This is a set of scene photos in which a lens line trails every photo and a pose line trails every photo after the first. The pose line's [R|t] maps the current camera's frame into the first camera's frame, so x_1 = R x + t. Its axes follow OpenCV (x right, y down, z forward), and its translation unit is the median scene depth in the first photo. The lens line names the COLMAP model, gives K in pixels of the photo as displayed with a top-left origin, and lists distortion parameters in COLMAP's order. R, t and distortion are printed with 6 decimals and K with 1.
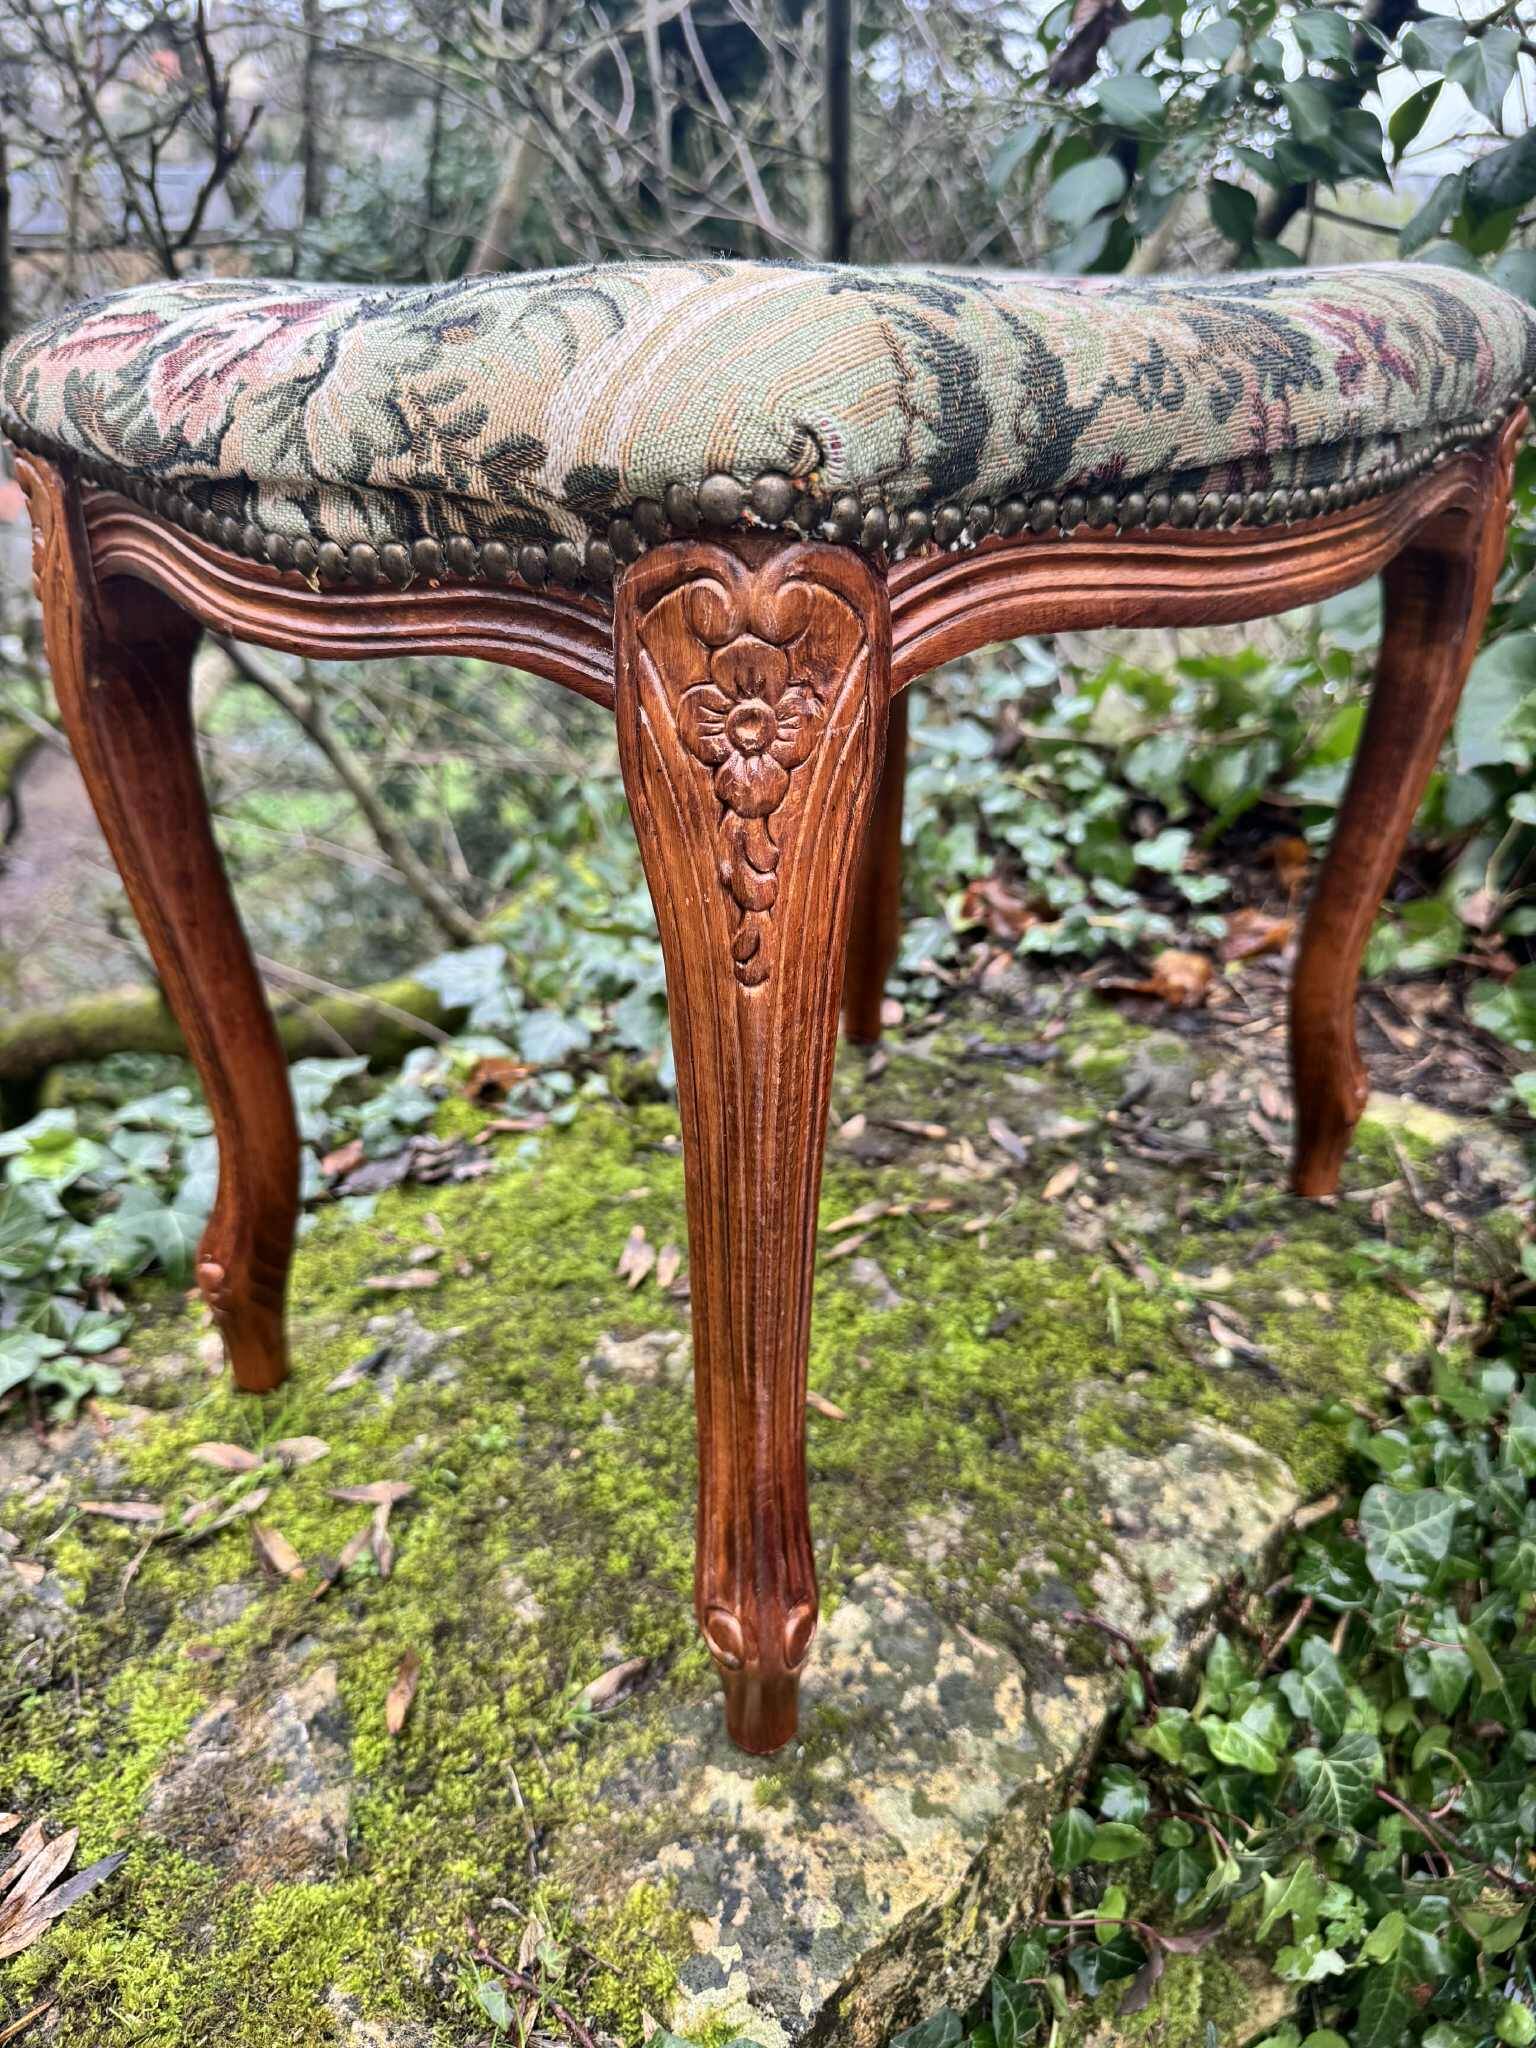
lens RADIAL K [[1497.1, 0, 768.2], [0, 1497.1, 1029.8], [0, 0, 1]] dist [-0.024041, 0.002281]
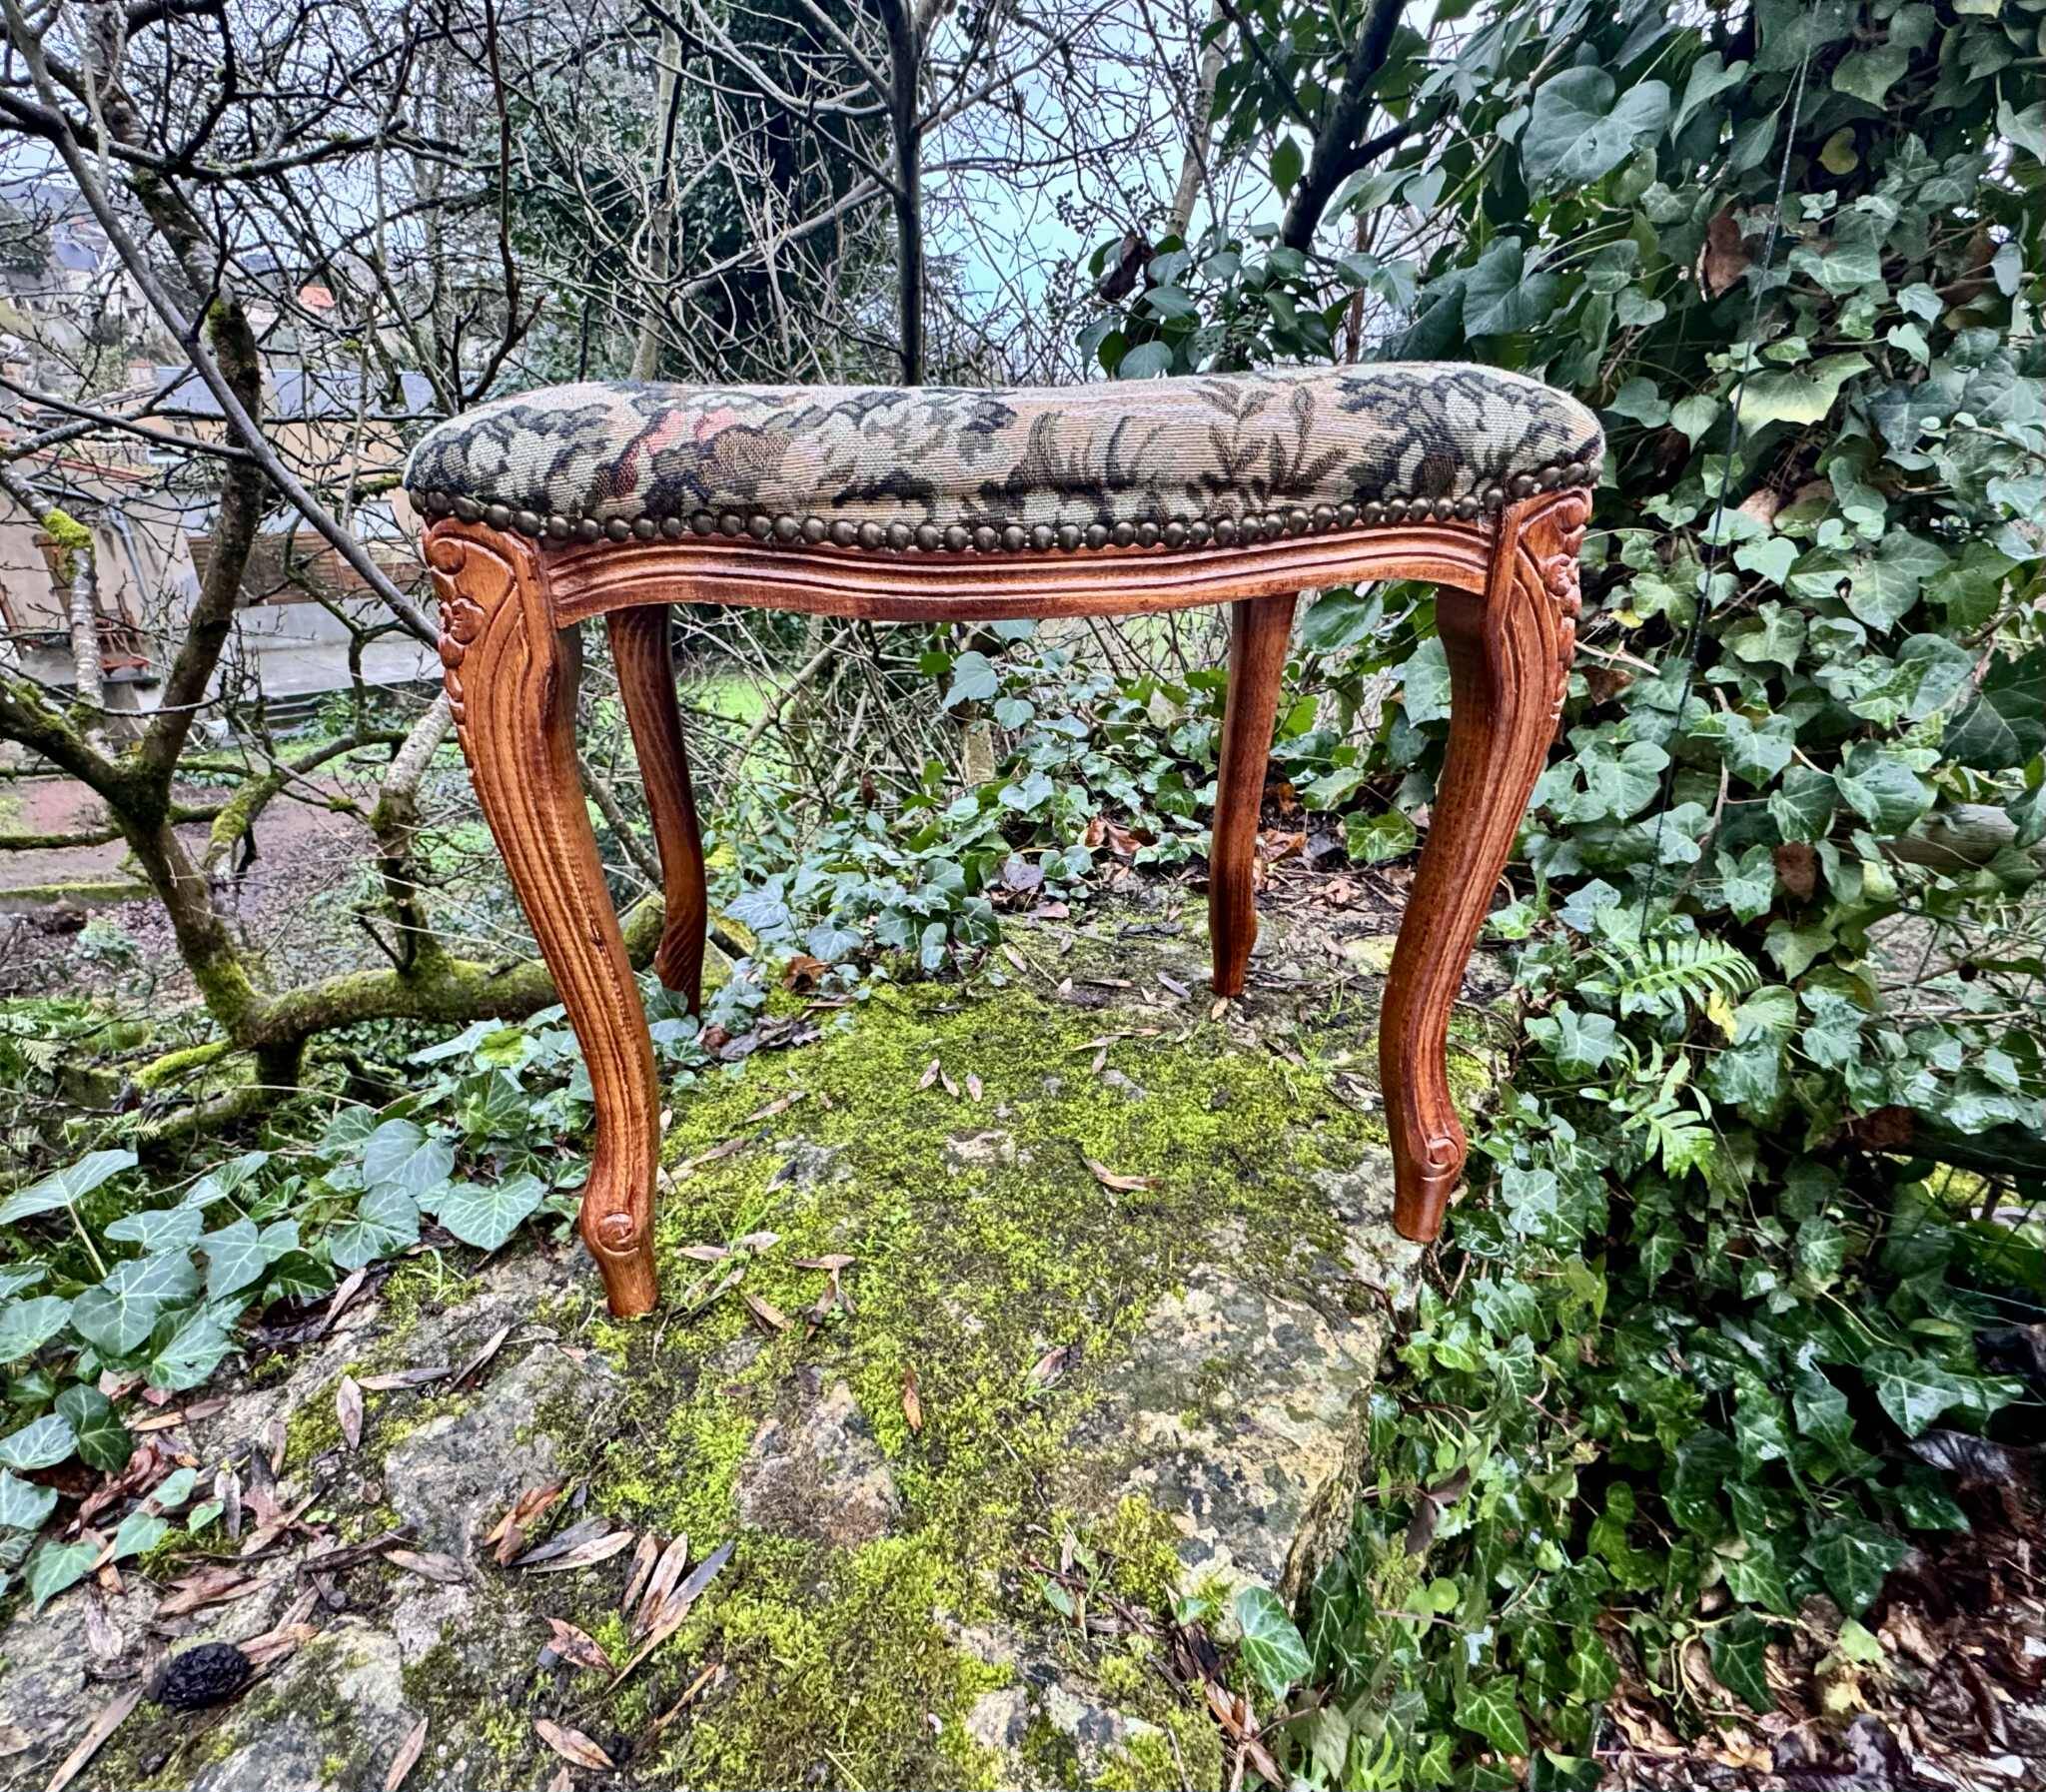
lens RADIAL K [[1046.4, 0, 981.0], [0, 1046.4, 902.7], [0, 0, 1]] dist [-0.001313, -0.000263]
pose [[0.984669, -0.070720, 0.159452, -0.246881], [0.080110, 0.995363, -0.053246, 0.046791], [-0.154947, 0.065204, 0.985769, 0.017123]]
